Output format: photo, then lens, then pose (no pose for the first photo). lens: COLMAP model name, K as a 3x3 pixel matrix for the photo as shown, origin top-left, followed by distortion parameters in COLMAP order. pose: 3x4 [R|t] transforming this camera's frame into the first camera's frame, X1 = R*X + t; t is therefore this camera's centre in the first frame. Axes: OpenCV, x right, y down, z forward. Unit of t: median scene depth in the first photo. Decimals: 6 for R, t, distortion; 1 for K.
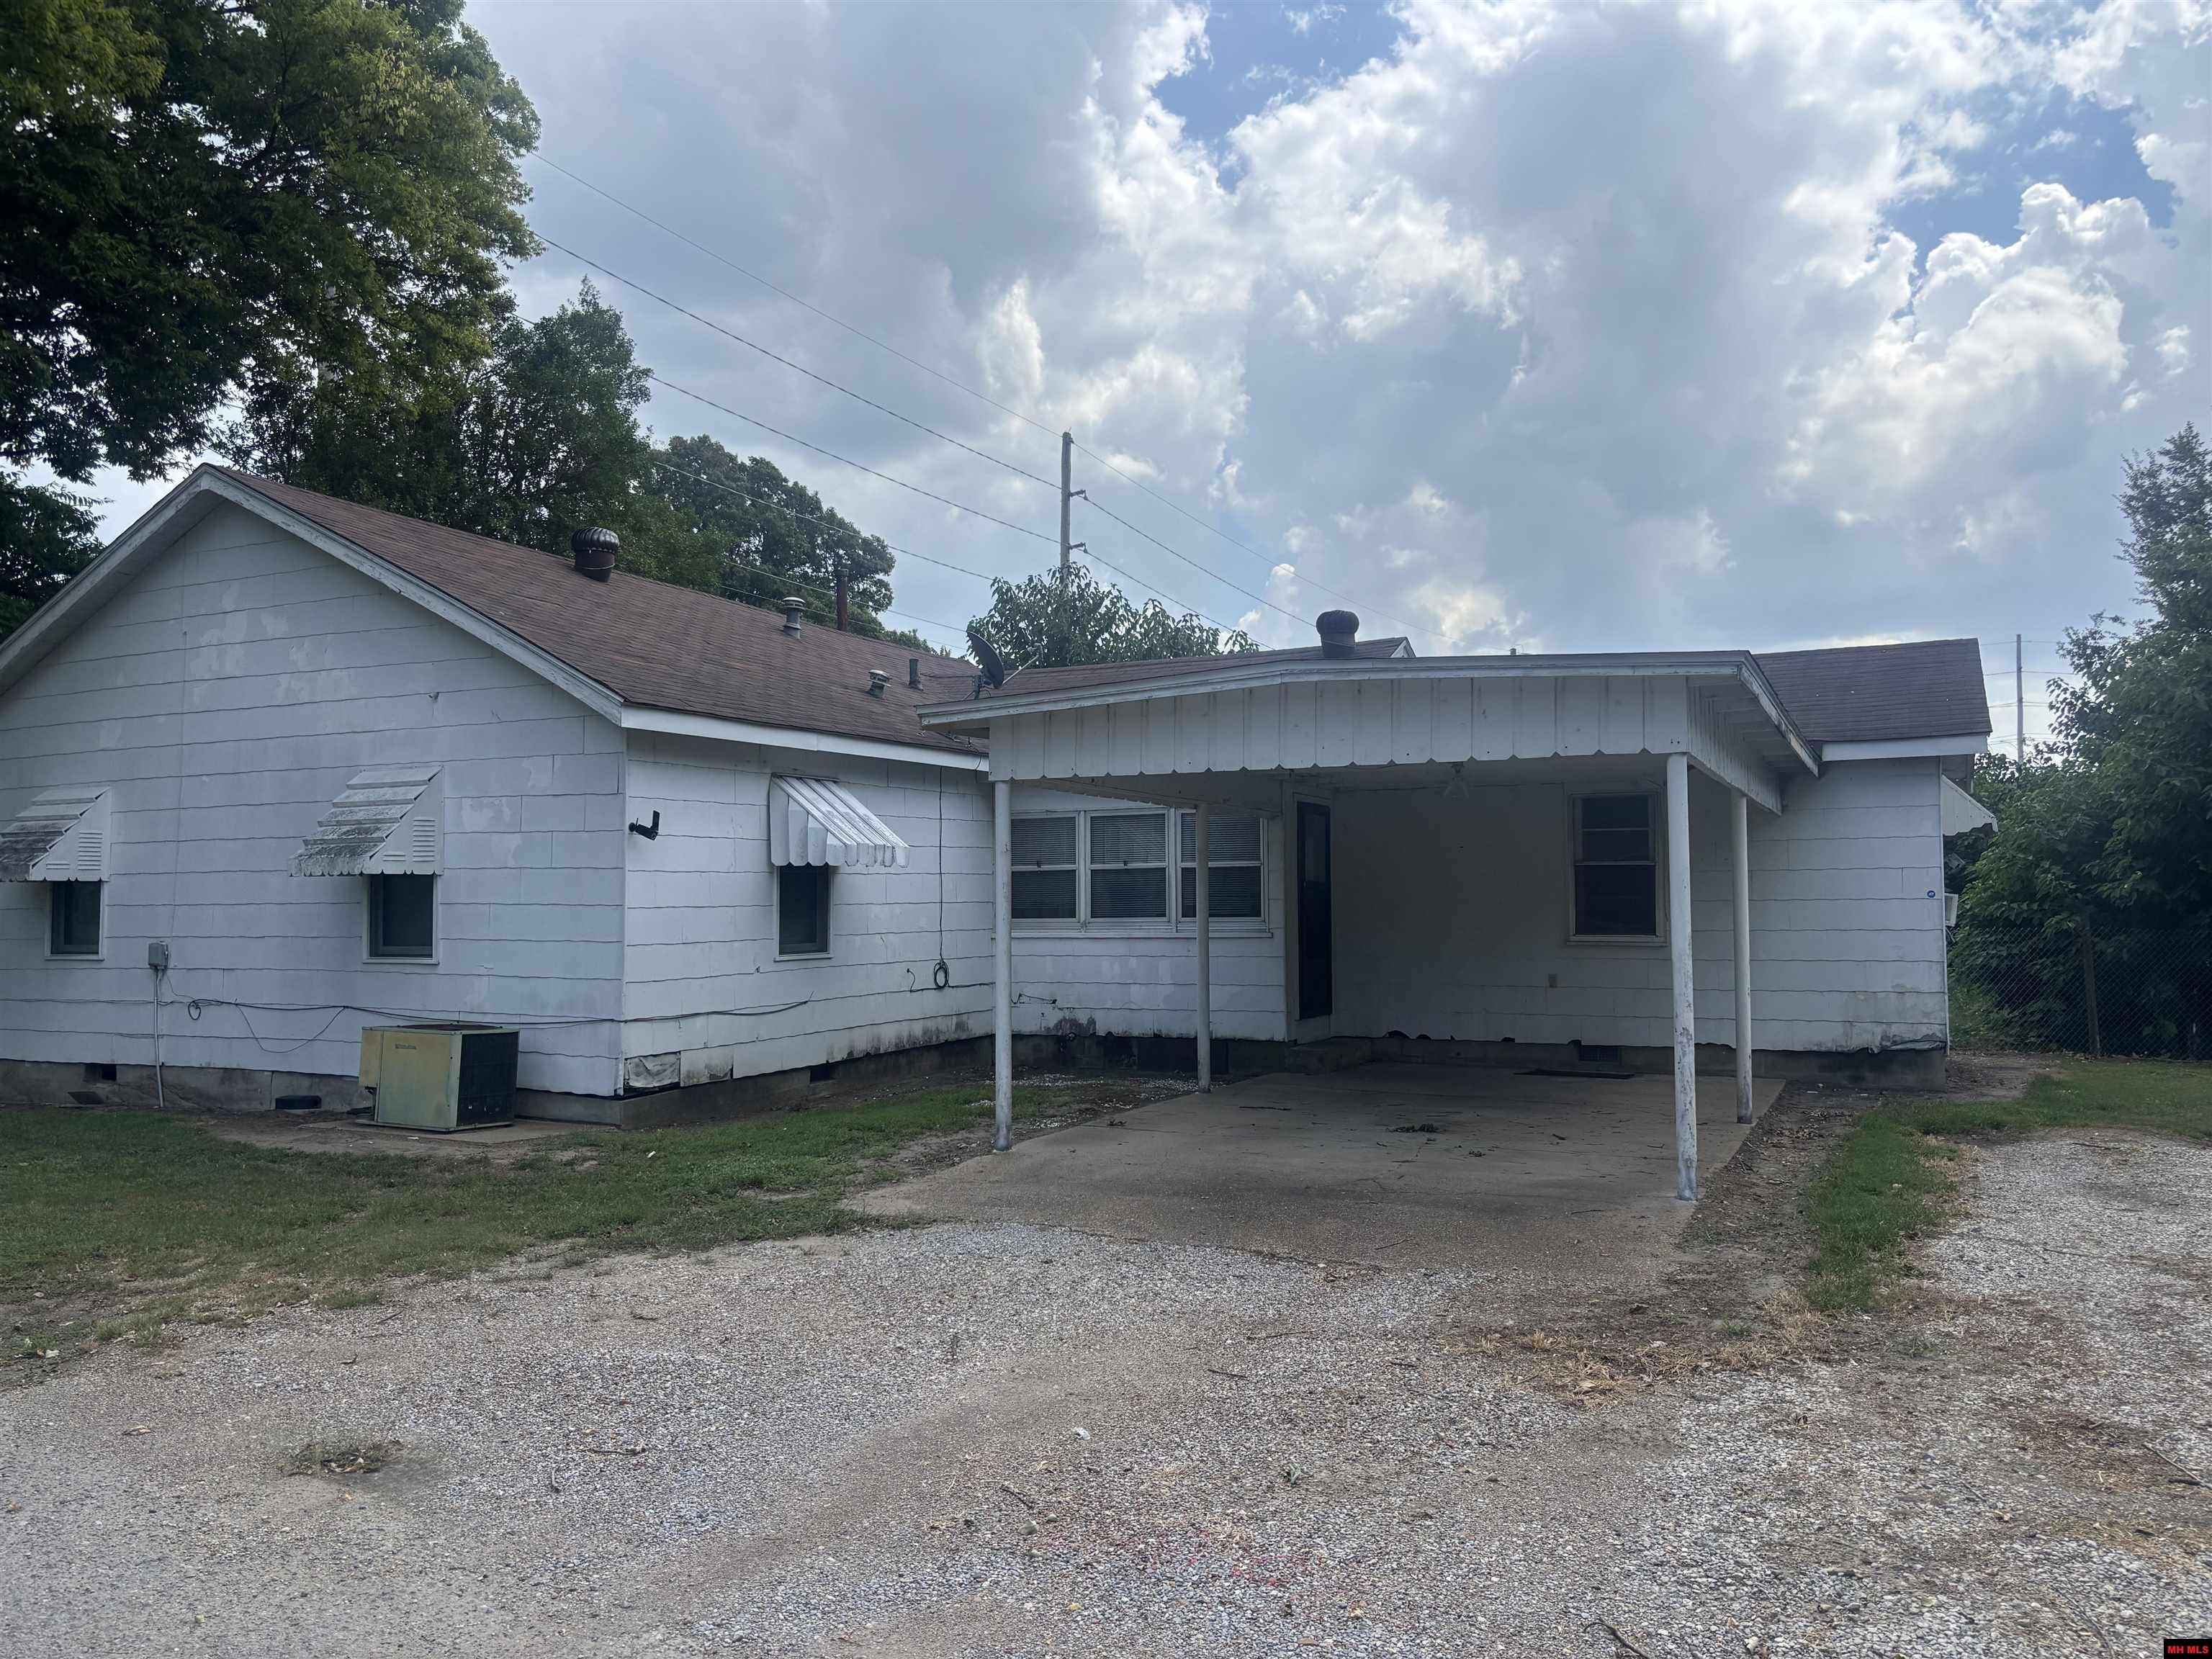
lens RADIAL K [[1707.6, 0, 1104.9], [0, 1707.6, 817.9], [0, 0, 1]] dist [0.047354, -0.032076]
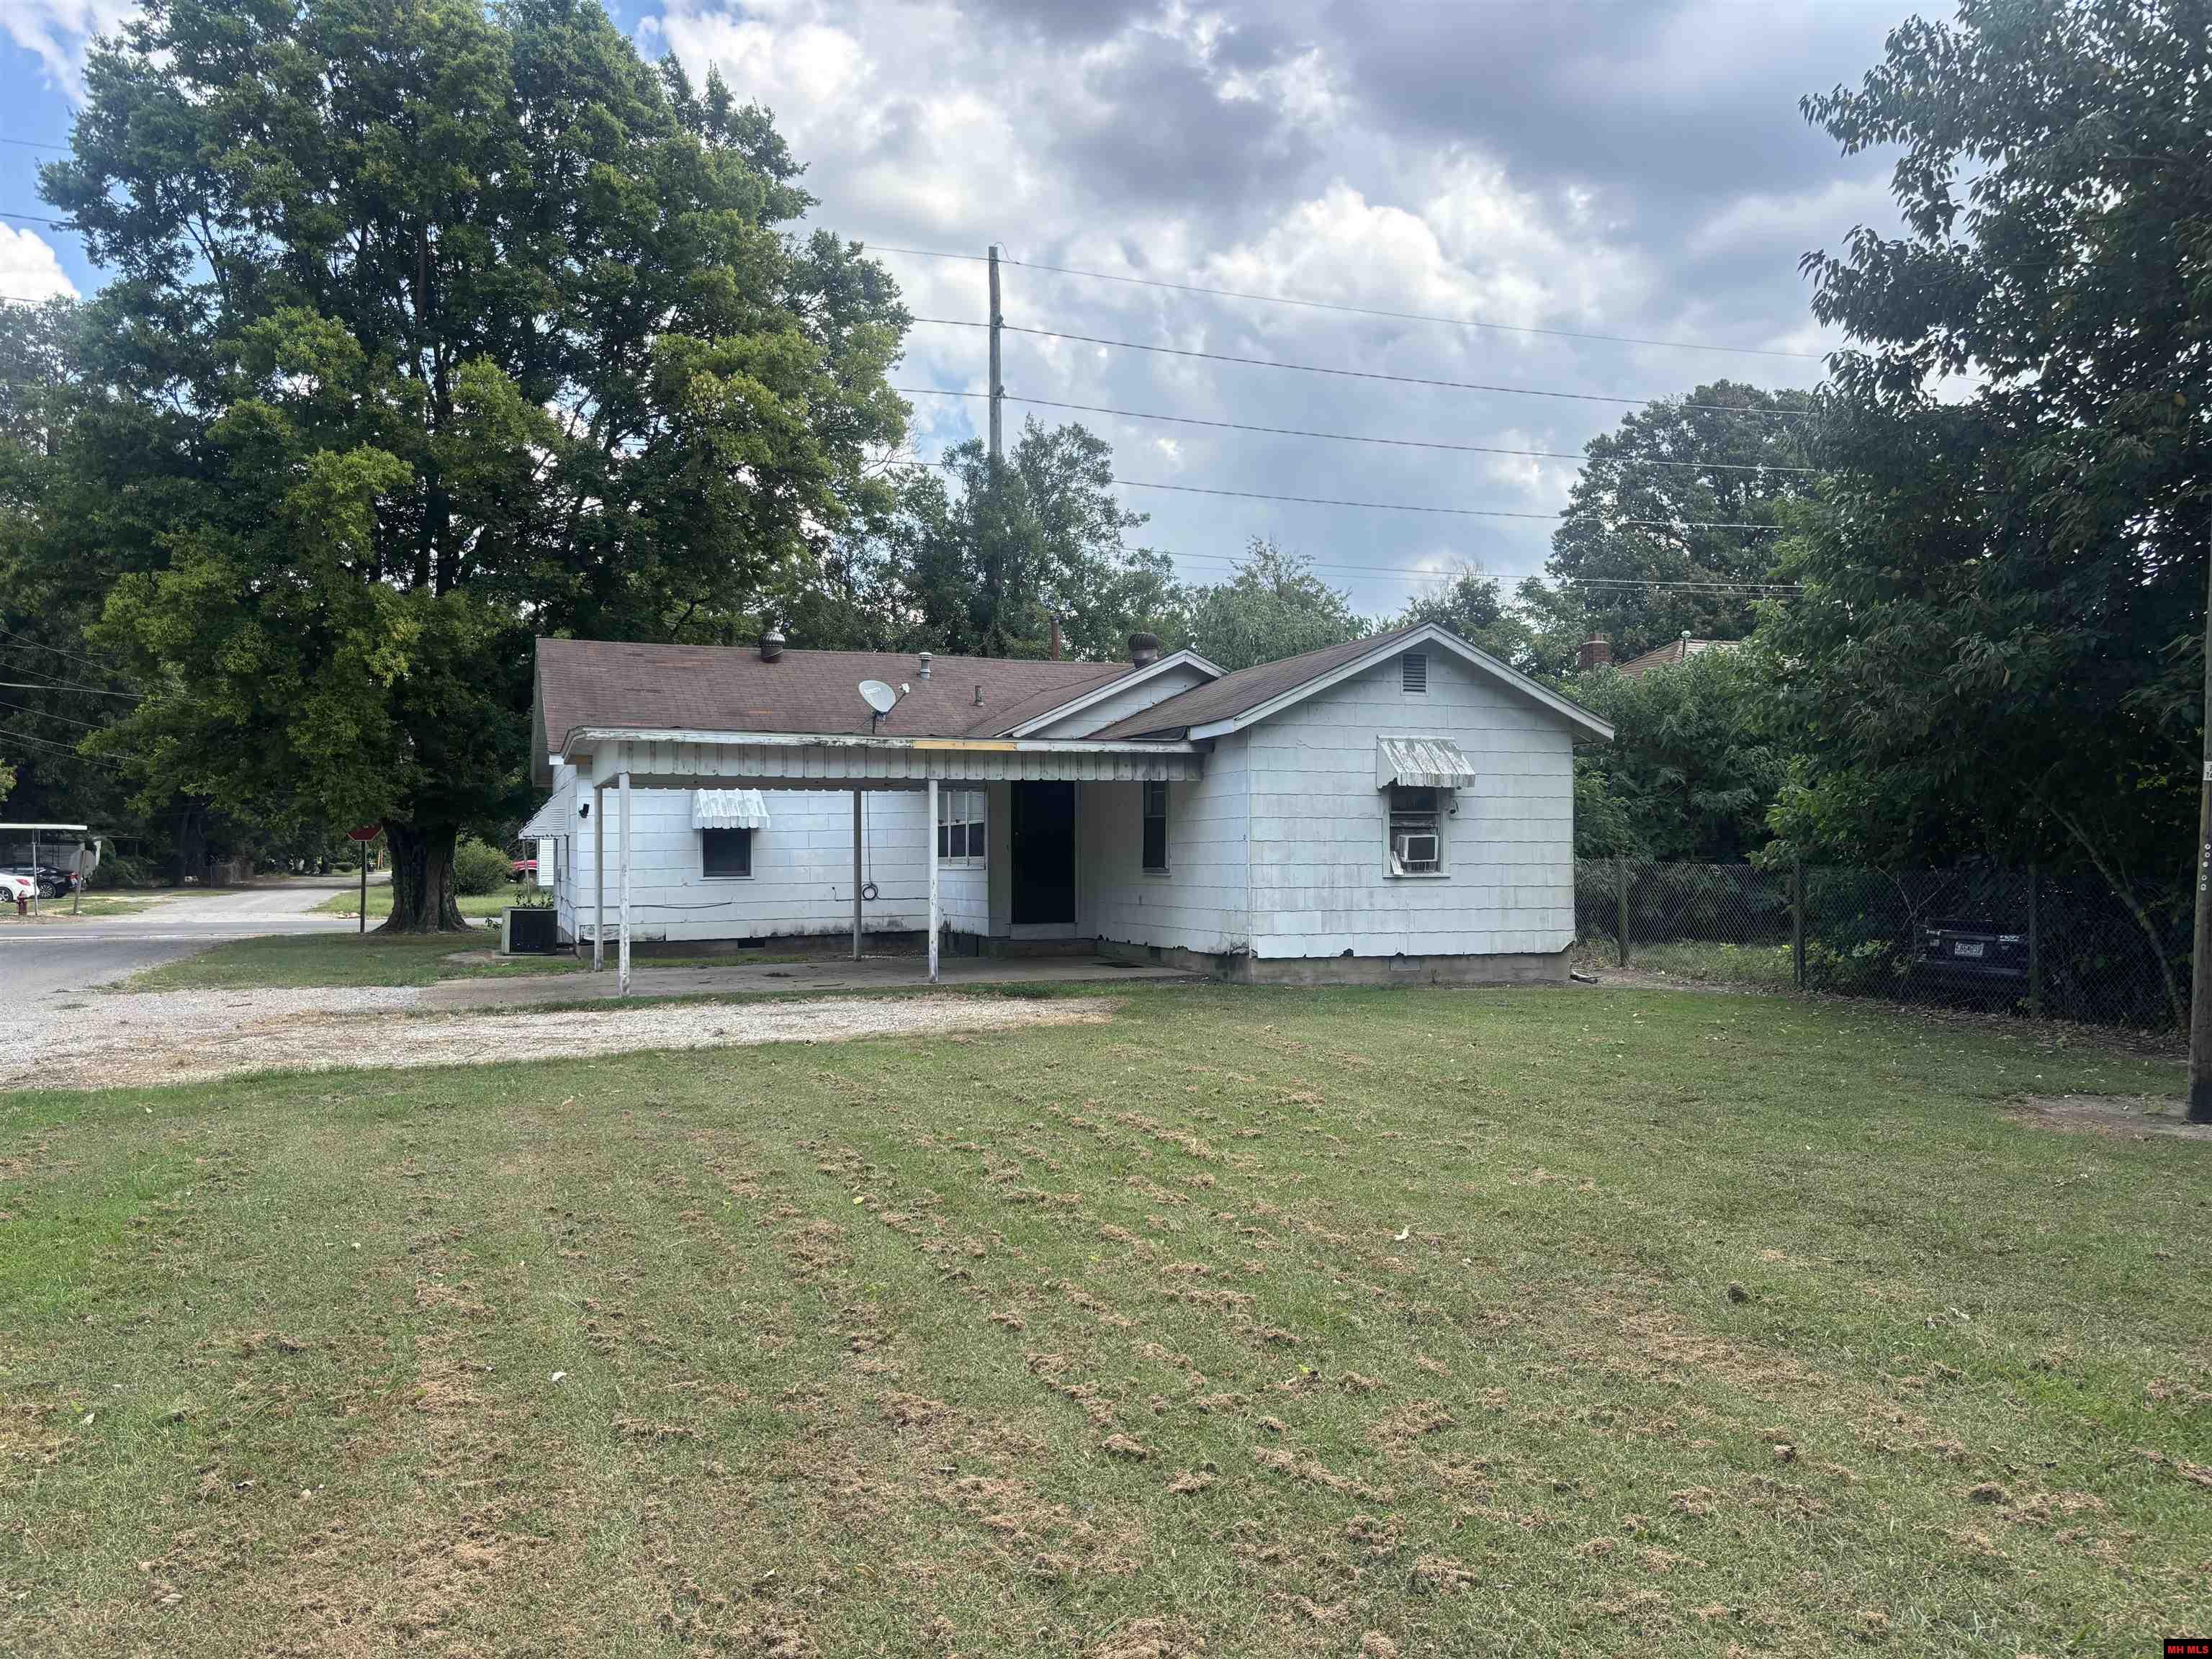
lens RADIAL K [[1707.6, 0, 1114.8], [0, 1707.6, 830.1], [0, 0, 1]] dist [0.047354, -0.032076]
pose [[0.738248, -0.009814, -0.674458, 1.217748], [0.040541, 0.998732, 0.029842, -0.007641], [0.673310, -0.049374, 0.737709, -0.060213]]
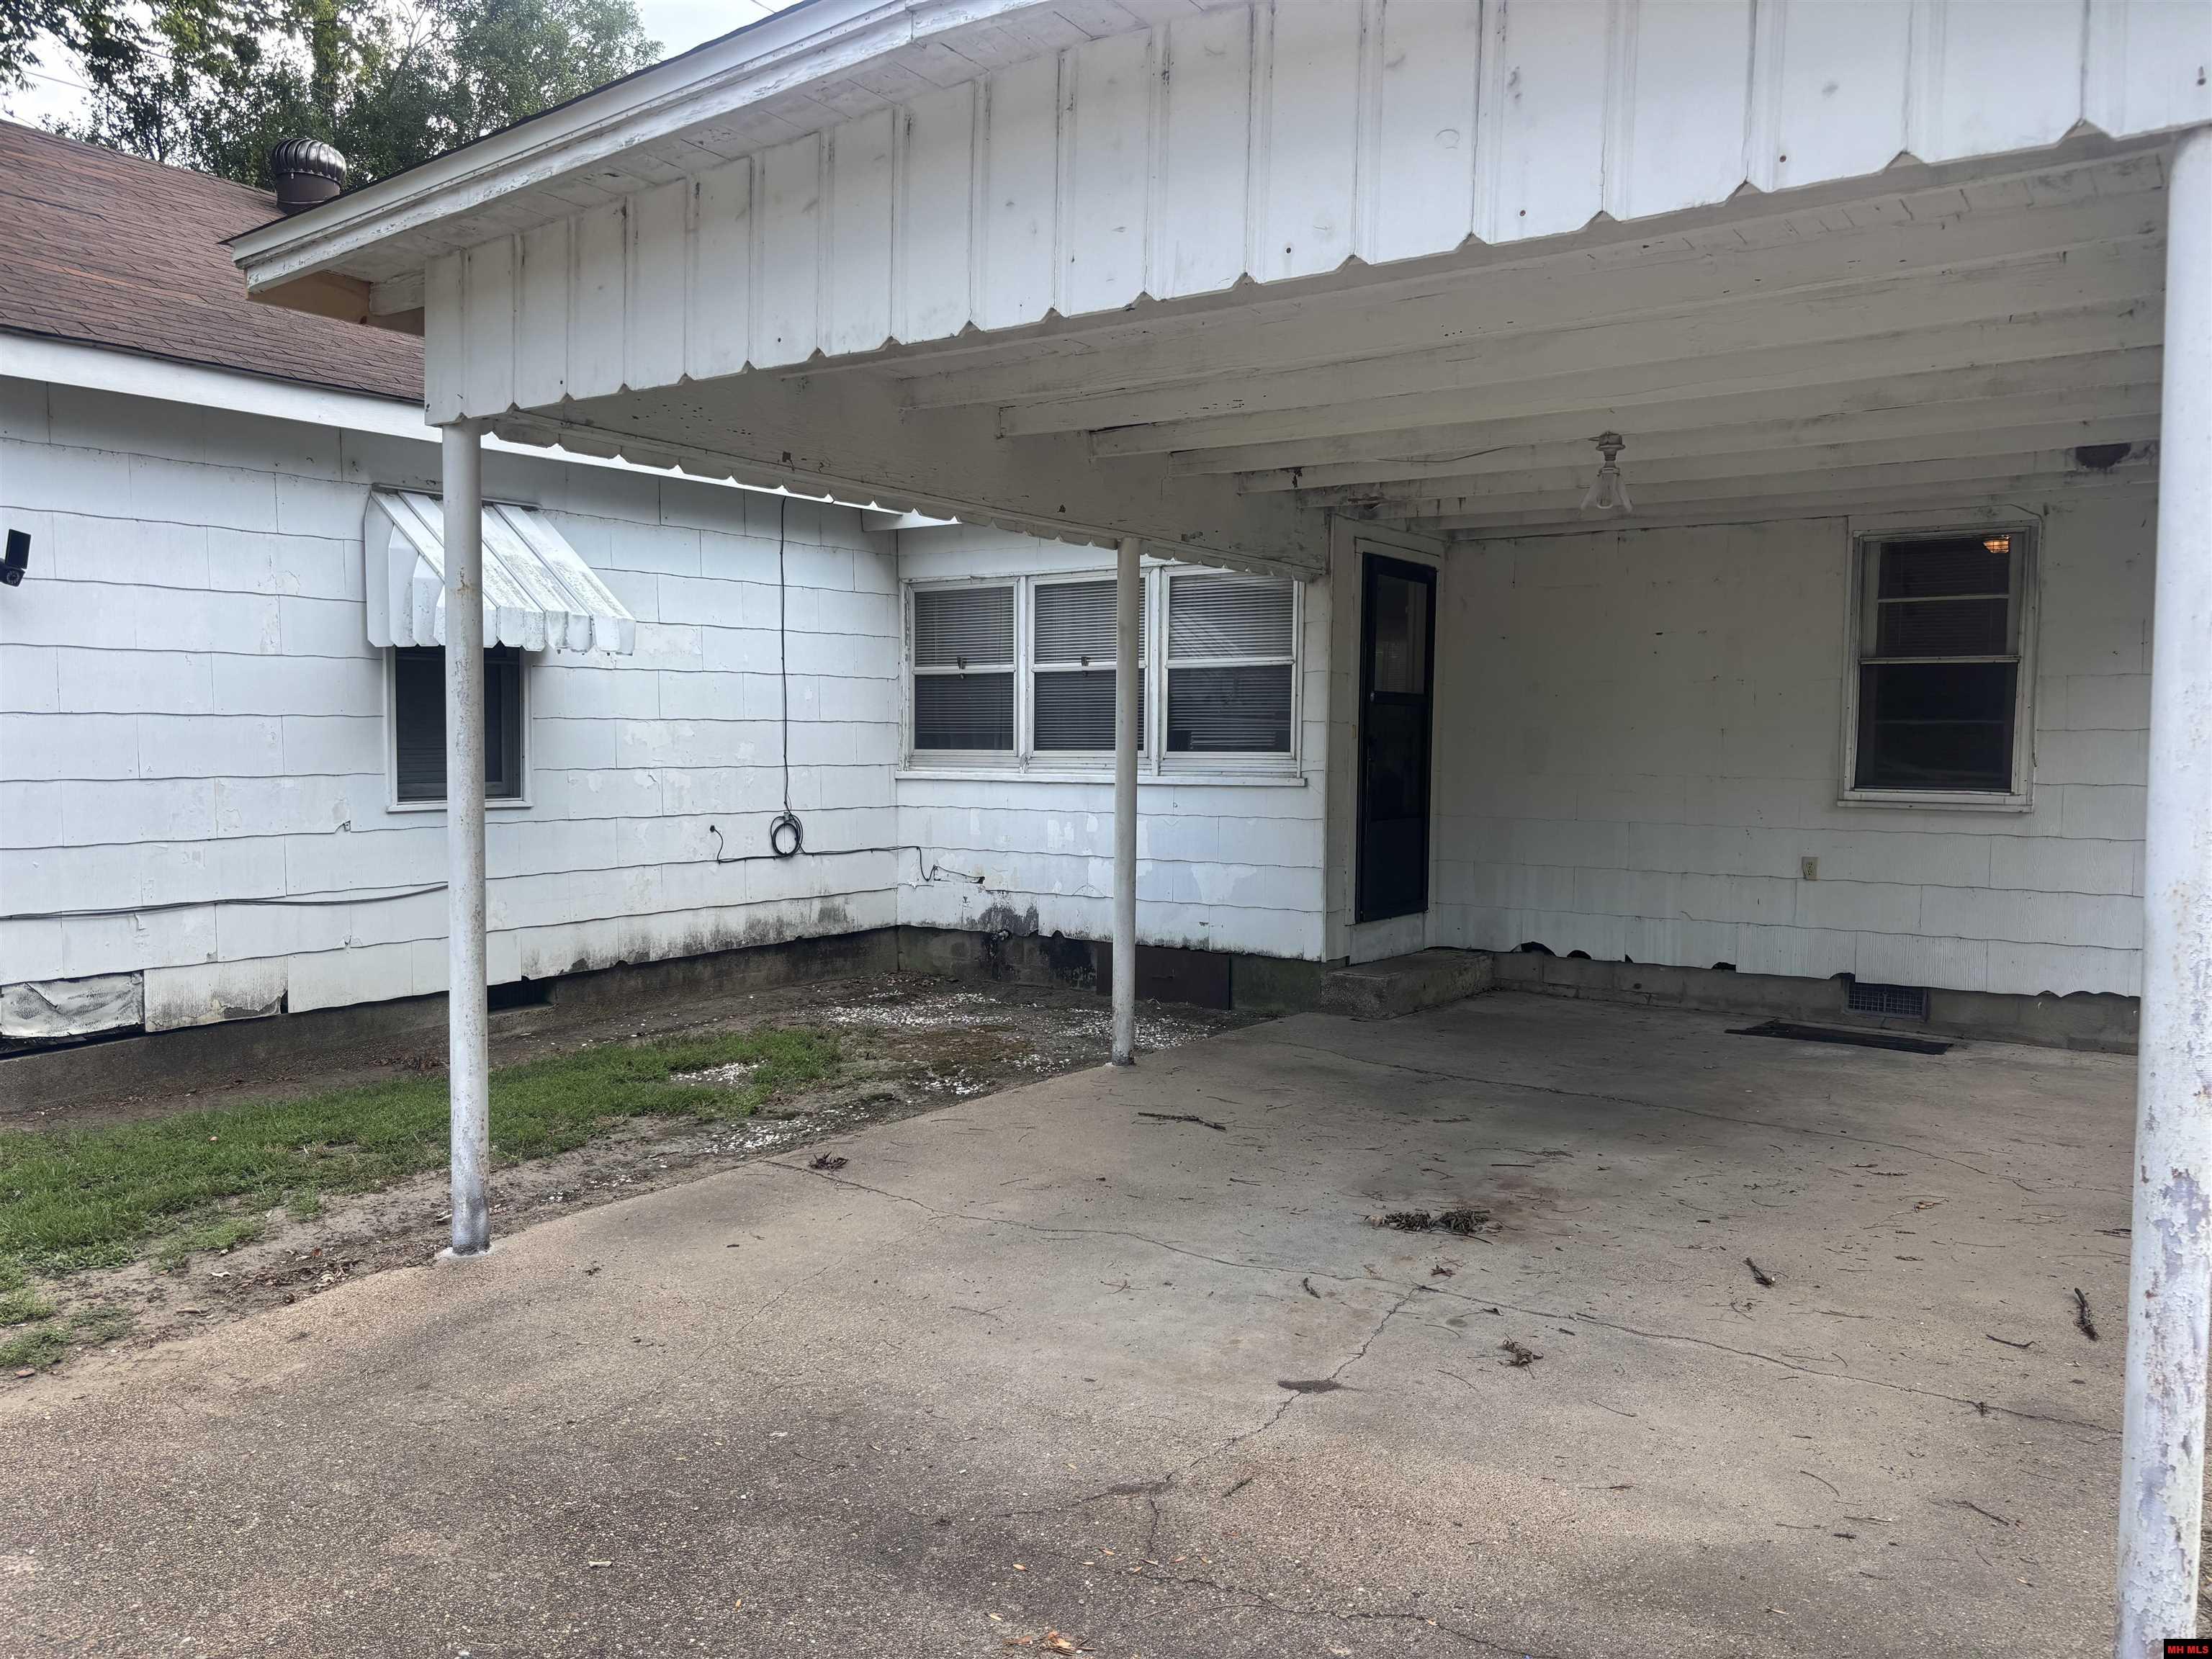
lens RADIAL K [[1707.6, 0, 1090.9], [0, 1707.6, 836.9], [0, 0, 1]] dist [0.047354, -0.032076]
pose [[0.986099, 0.022961, -0.164567, 0.121370], [-0.005313, 0.994257, 0.106887, 0.024595], [0.166077, -0.104526, 0.980557, 0.404920]]
